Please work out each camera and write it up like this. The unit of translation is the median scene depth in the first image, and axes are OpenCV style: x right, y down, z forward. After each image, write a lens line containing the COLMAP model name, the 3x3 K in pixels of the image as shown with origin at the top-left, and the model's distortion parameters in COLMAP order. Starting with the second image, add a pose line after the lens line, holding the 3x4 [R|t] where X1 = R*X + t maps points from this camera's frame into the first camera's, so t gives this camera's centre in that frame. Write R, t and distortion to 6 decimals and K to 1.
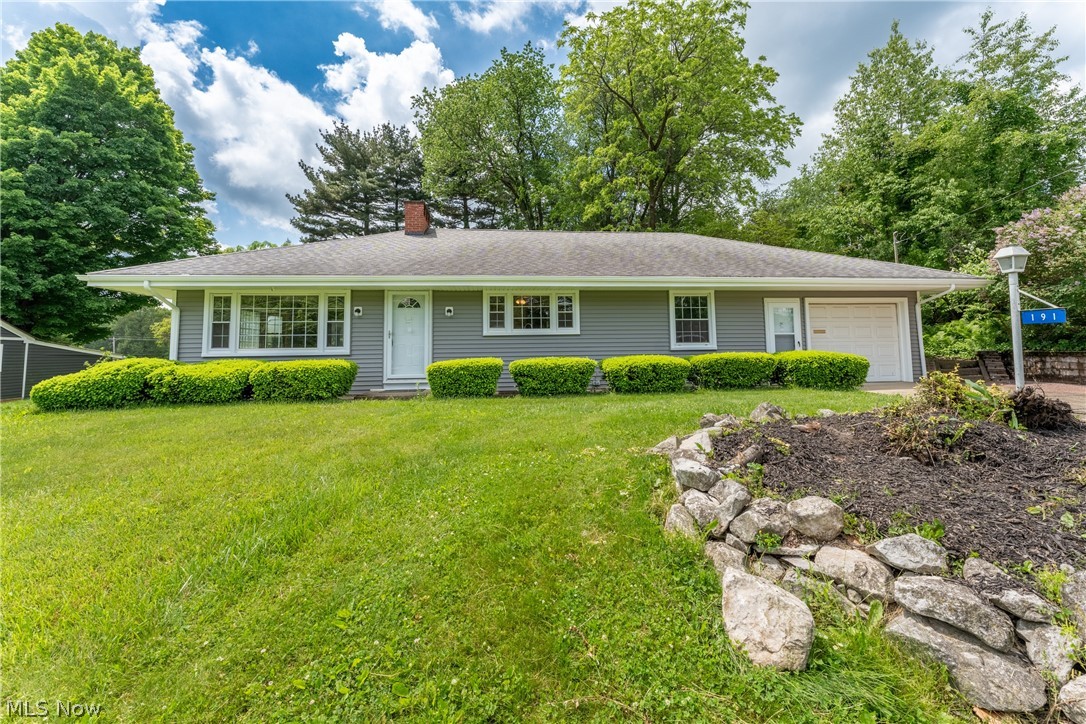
lens RADIAL K [[438.2, 0, 542.0], [0, 438.2, 356.0], [0, 0, 1]] dist [0.002420, -0.000025]
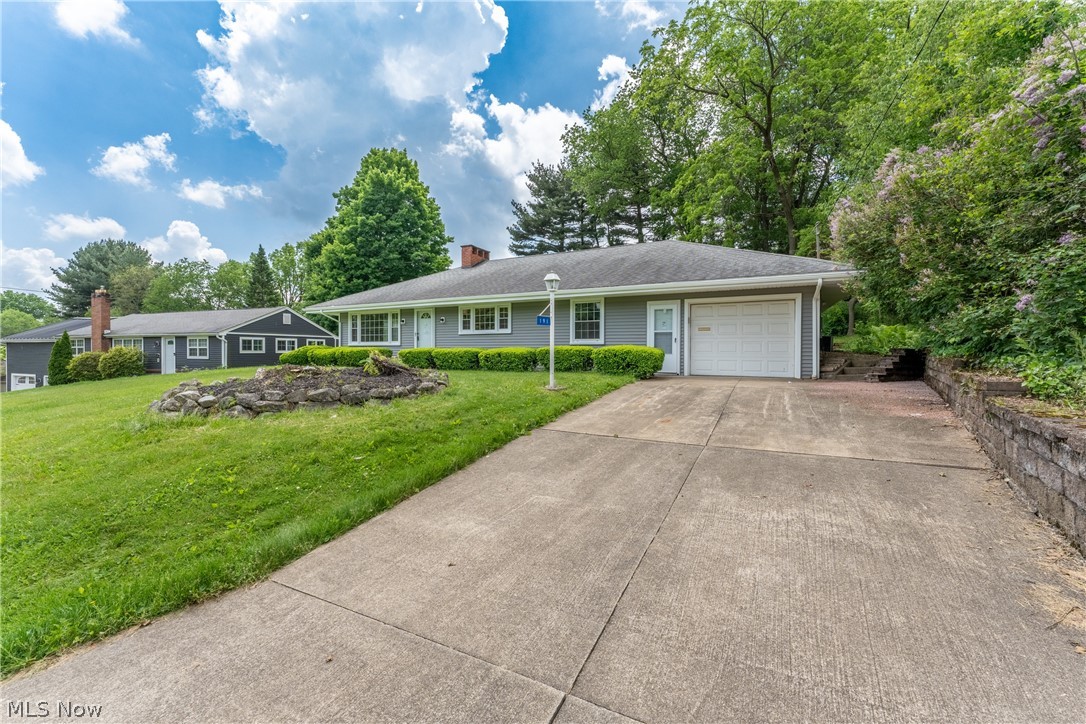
lens RADIAL K [[438.6, 0, 533.6], [0, 438.6, 368.6], [0, 0, 1]] dist [0.009139, 0.000046]
pose [[0.832425, 0.035369, -0.553008, 0.909920], [-0.021778, 0.999278, 0.031130, 0.018616], [0.553710, -0.013870, 0.832594, -0.153255]]
